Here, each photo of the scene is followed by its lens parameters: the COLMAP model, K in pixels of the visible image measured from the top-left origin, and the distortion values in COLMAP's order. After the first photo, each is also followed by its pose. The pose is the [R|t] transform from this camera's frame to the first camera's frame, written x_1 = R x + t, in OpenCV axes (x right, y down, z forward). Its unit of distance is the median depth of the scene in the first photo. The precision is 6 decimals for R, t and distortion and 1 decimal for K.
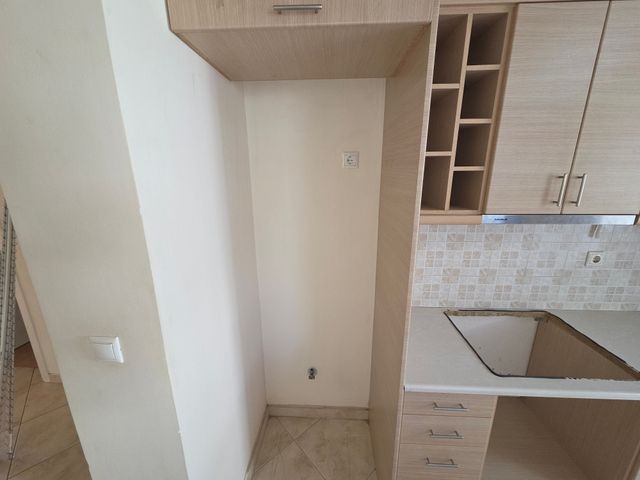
lens RADIAL K [[259.5, 0, 319.2], [0, 259.5, 240.3], [0, 0, 1]] dist [0.002668, -0.000217]
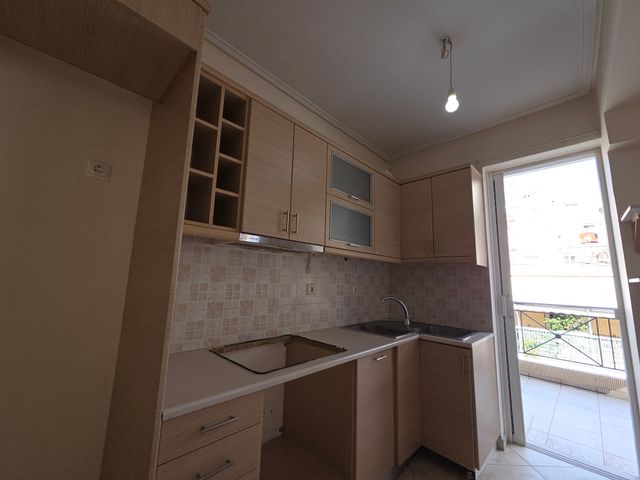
lens RADIAL K [[259.5, 0, 319.2], [0, 259.5, 240.3], [0, 0, 1]] dist [0.002668, -0.000217]
pose [[0.658347, 0.140344, 0.739516, -0.002061], [0.159841, 0.933991, -0.319548, 0.321822], [-0.735548, 0.328579, 0.592457, 0.040471]]
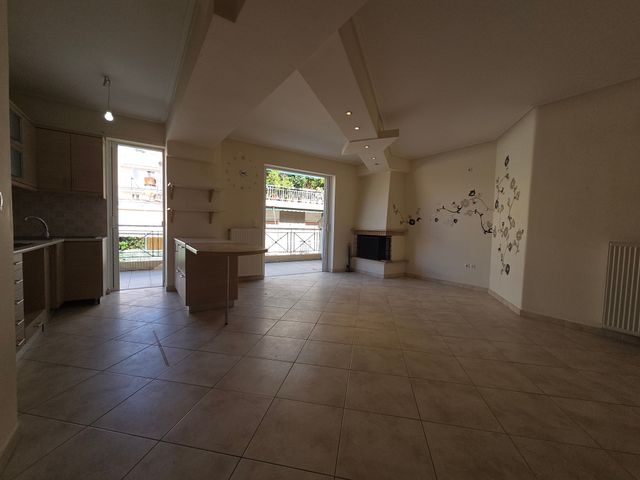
lens RADIAL K [[259.5, 0, 319.2], [0, 259.5, 240.3], [0, 0, 1]] dist [0.002668, -0.000217]
pose [[-0.617419, -0.050846, 0.784990, -1.863081], [0.181268, 0.961857, 0.204875, 0.393719], [-0.765465, 0.268787, -0.584651, 0.309853]]
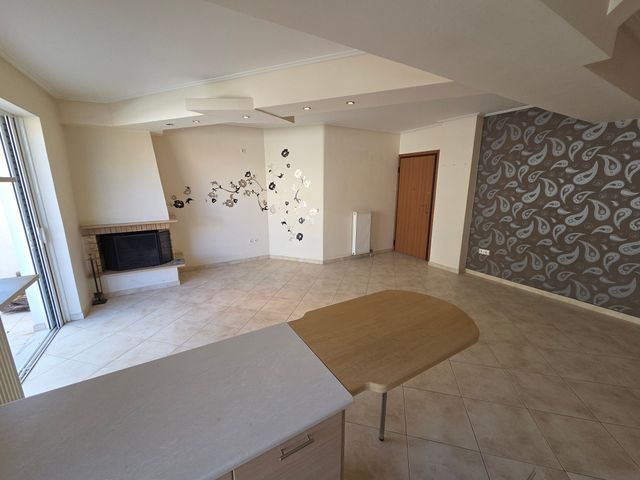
lens RADIAL K [[259.5, 0, 319.2], [0, 259.5, 240.3], [0, 0, 1]] dist [0.002668, -0.000217]
pose [[-0.823078, 0.134258, -0.551831, 1.266326], [-0.139997, 0.893709, 0.426246, -0.053147], [0.550403, 0.428088, -0.716796, 0.152884]]
